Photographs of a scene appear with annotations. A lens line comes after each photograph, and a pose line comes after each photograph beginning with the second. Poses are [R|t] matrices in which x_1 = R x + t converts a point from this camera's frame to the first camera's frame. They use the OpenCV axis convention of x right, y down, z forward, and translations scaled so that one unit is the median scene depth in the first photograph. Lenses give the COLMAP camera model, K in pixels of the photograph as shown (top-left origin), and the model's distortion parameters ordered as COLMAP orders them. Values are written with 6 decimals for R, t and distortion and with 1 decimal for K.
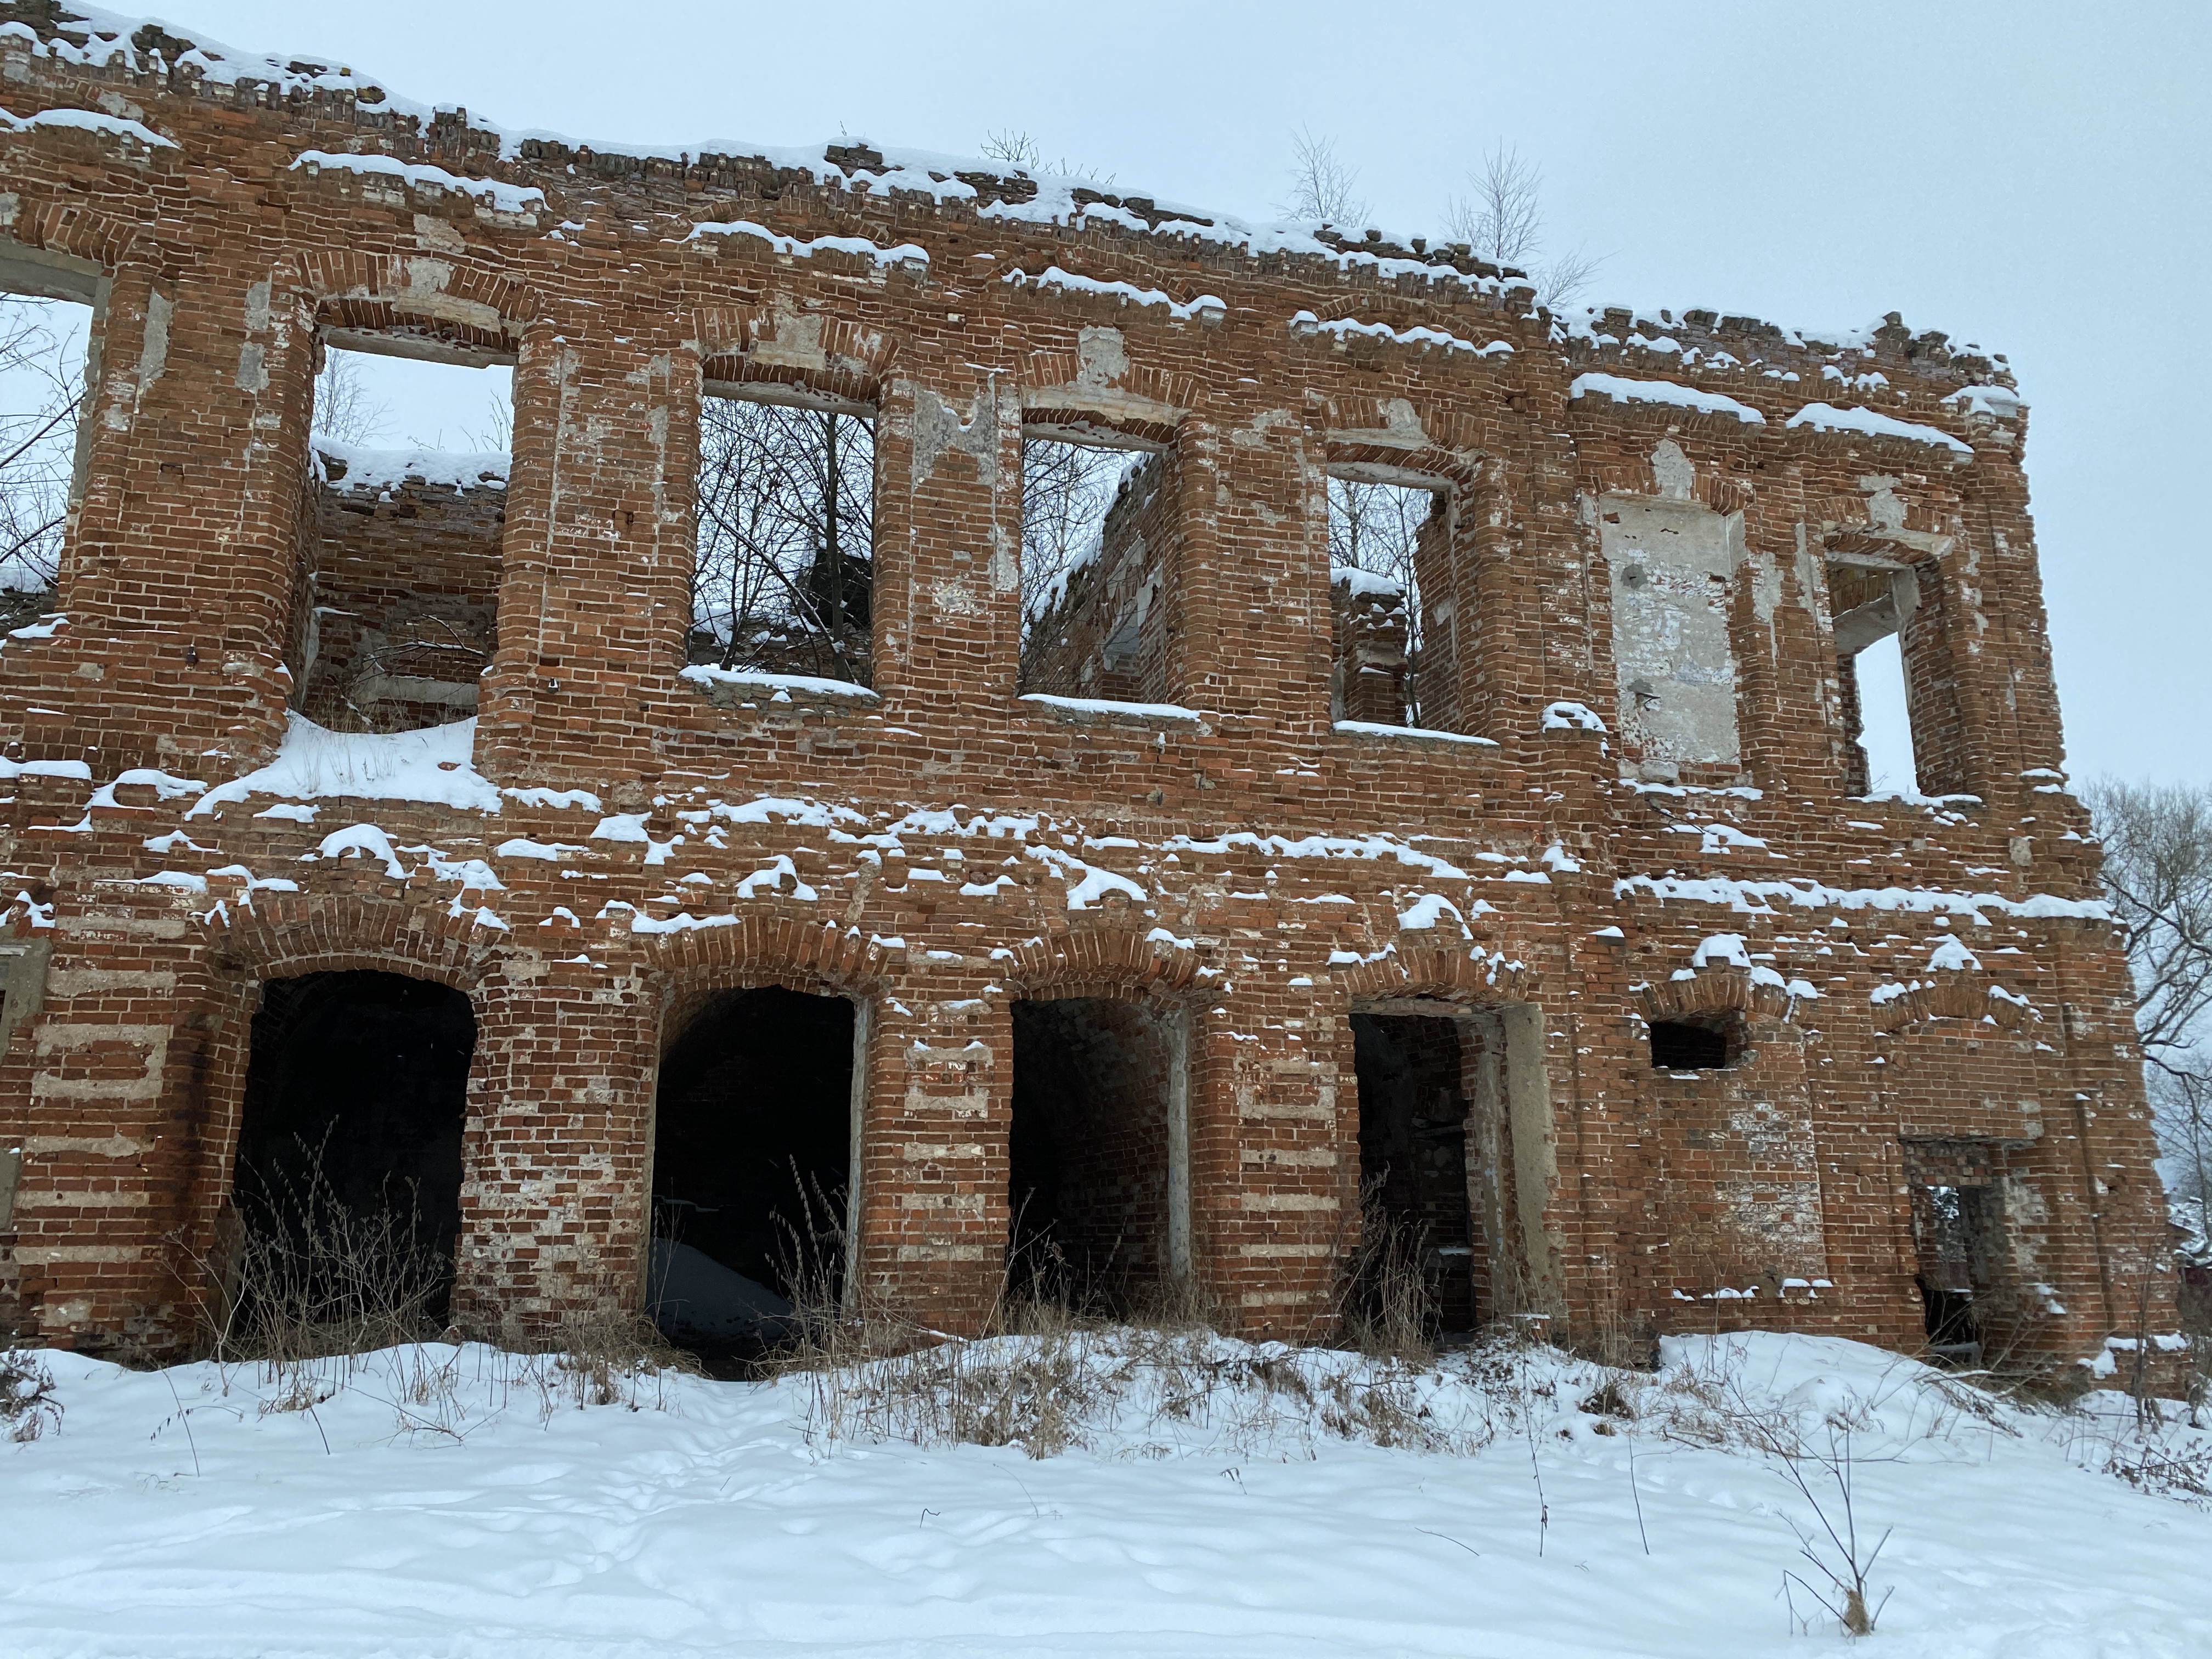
lens RADIAL K [[1705.4, 0, 1105.8], [0, 1705.4, 813.9], [0, 0, 1]] dist [0.050160, -0.083810]
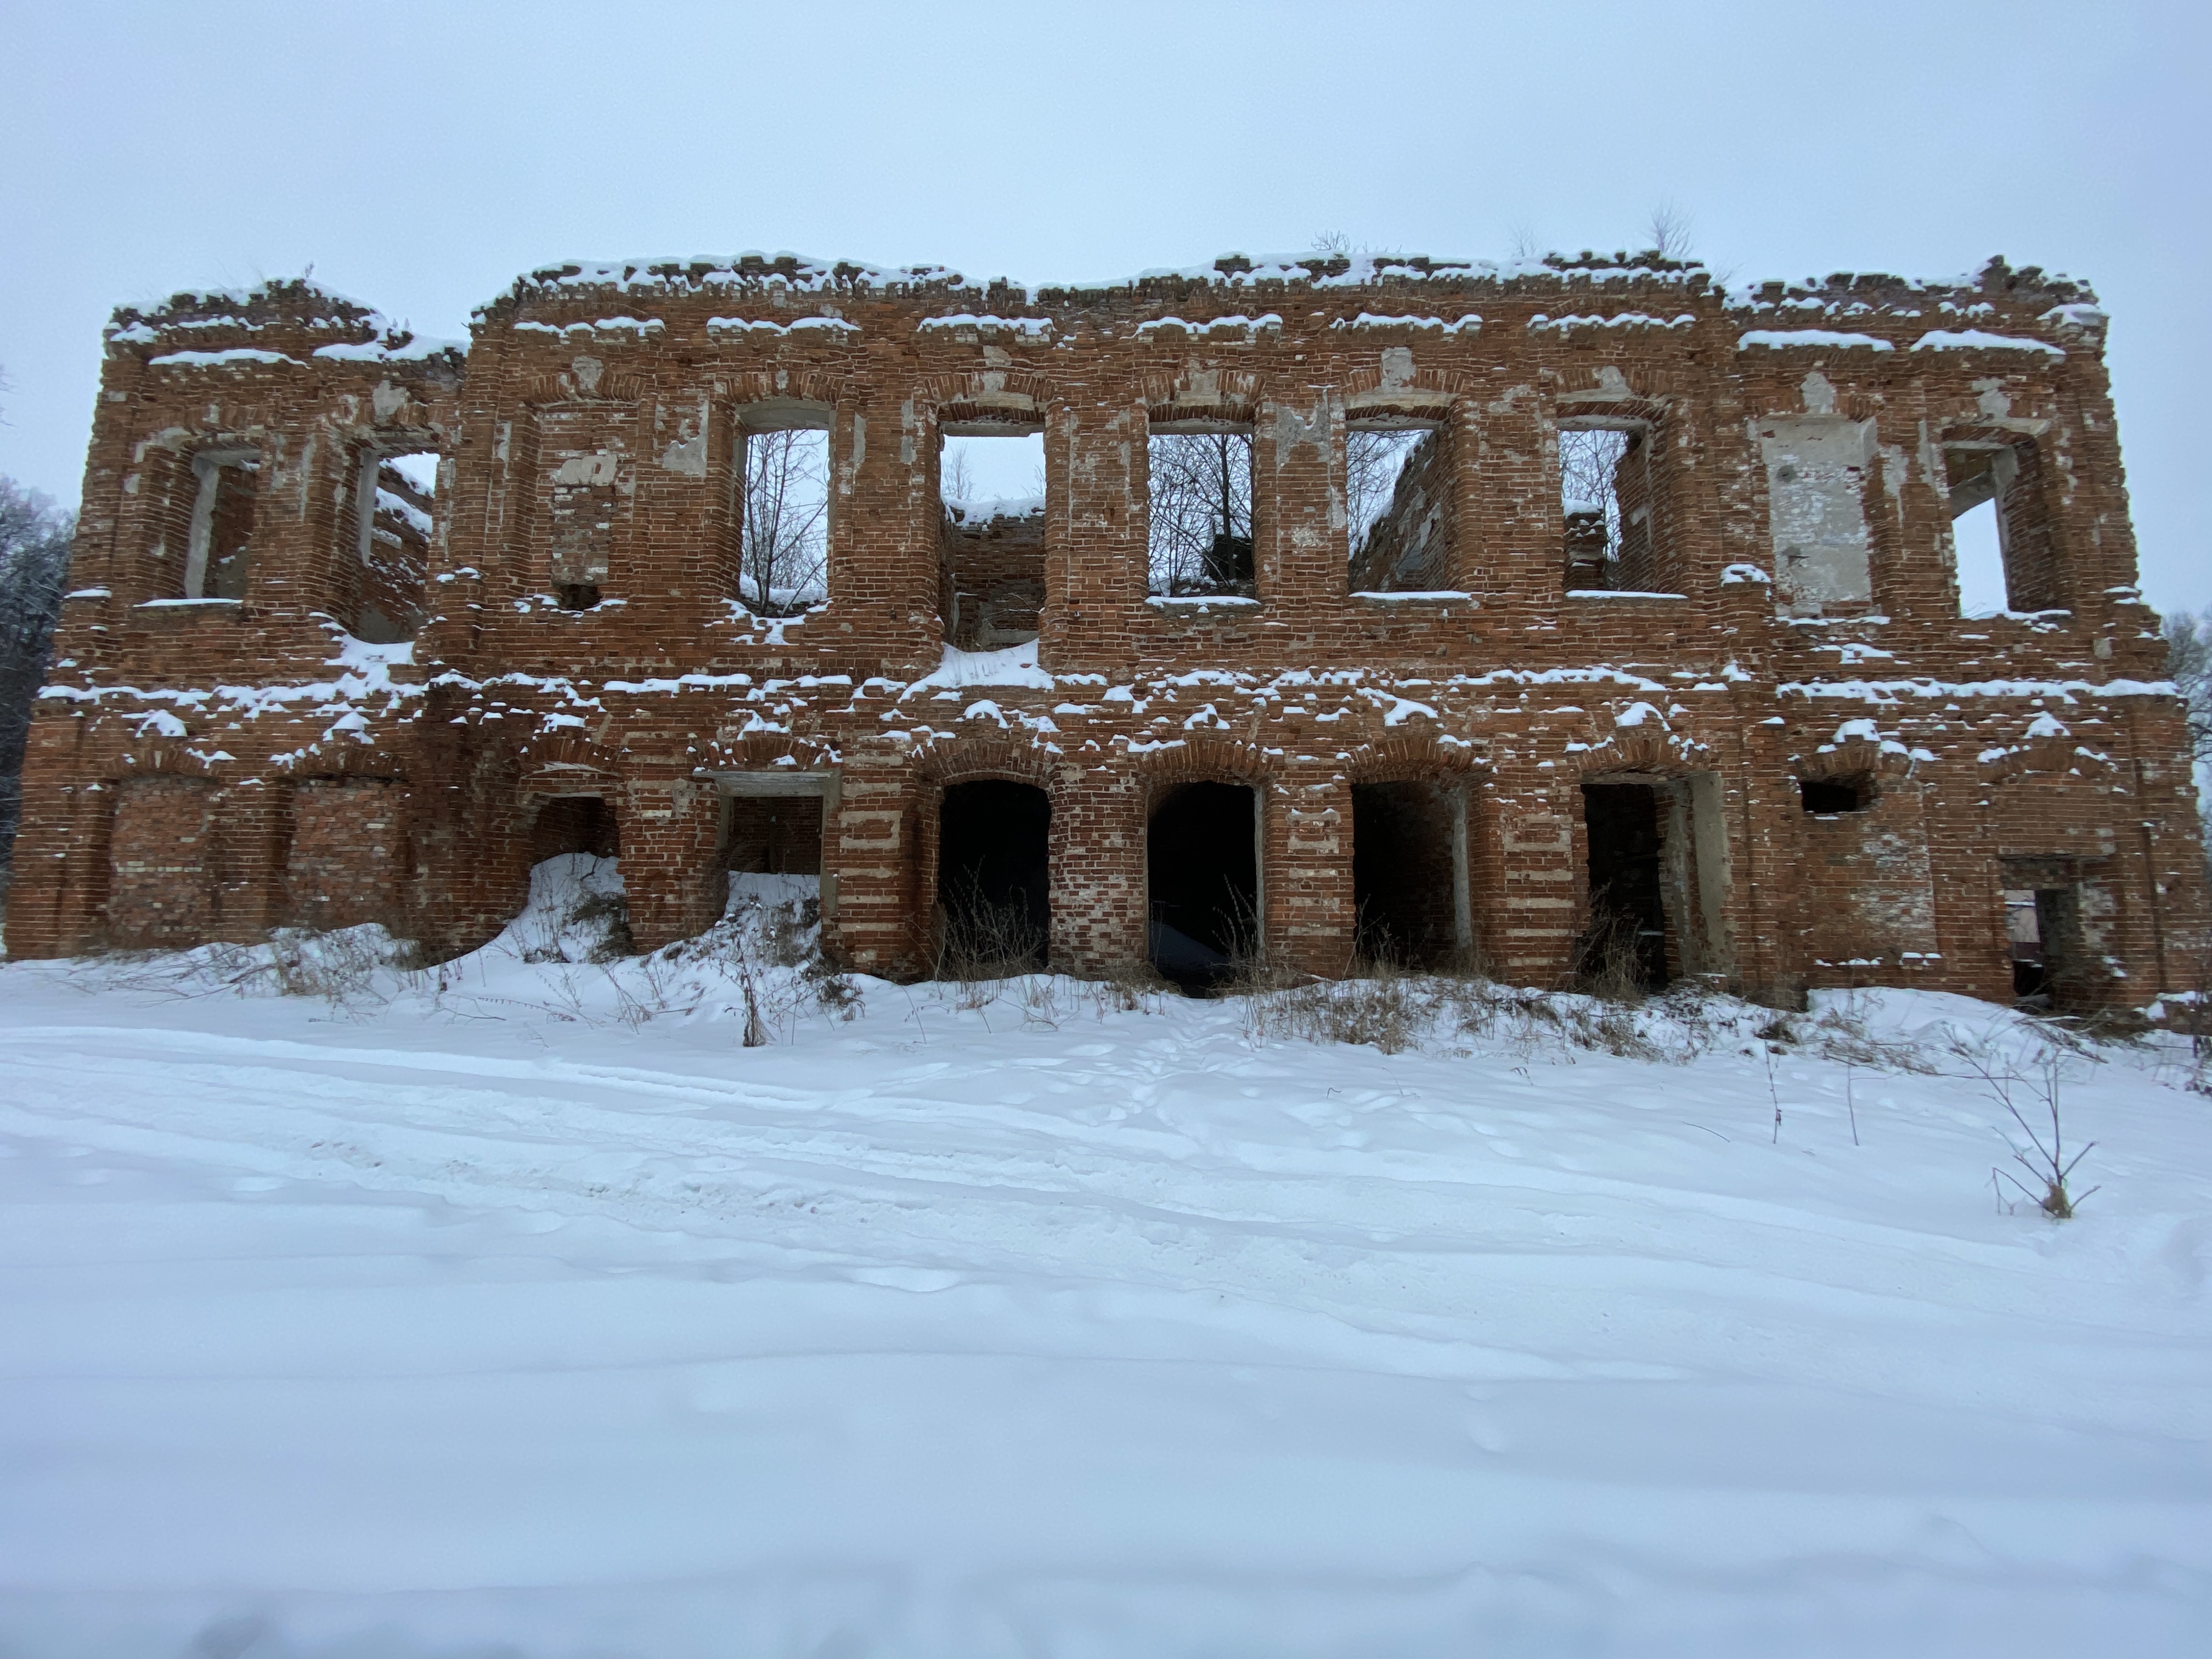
lens RADIAL K [[874.4, 0, 1098.7], [0, 874.4, 814.4], [0, 0, 1]] dist [0.027593, -0.024284]
pose [[0.954513, -0.029234, -0.296734, -0.037028], [0.065899, 0.991256, 0.114321, 0.025876], [0.290797, -0.128676, 0.948093, 0.117364]]
